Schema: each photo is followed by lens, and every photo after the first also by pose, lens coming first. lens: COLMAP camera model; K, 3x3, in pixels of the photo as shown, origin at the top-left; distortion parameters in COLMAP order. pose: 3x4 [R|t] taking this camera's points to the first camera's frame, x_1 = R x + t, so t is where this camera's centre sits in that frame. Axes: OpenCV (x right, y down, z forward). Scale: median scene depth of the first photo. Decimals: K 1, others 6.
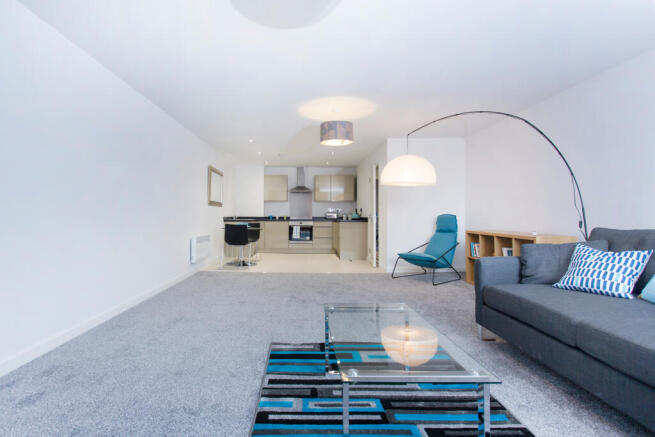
lens RADIAL K [[332.2, 0, 312.4], [0, 332.2, 209.5], [0, 0, 1]] dist [0.000038, 0.000536]
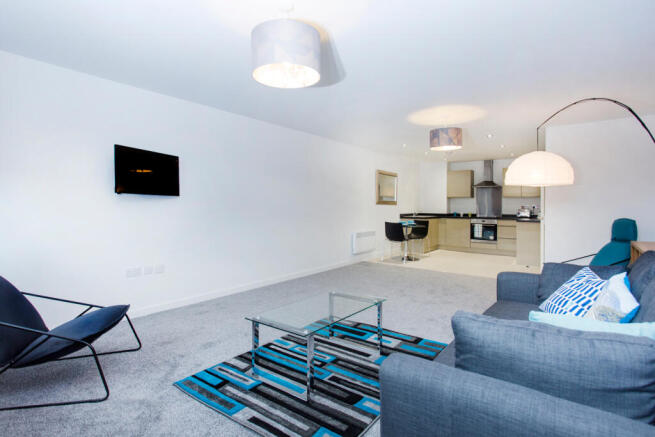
lens RADIAL K [[332.2, 0, 312.4], [0, 332.2, 209.5], [0, 0, 1]] dist [0.000038, 0.000536]
pose [[0.787525, 0.001937, -0.616279, 0.213472], [0.012390, 0.999743, 0.018974, -0.020622], [0.616158, -0.022578, 0.787299, -0.038224]]
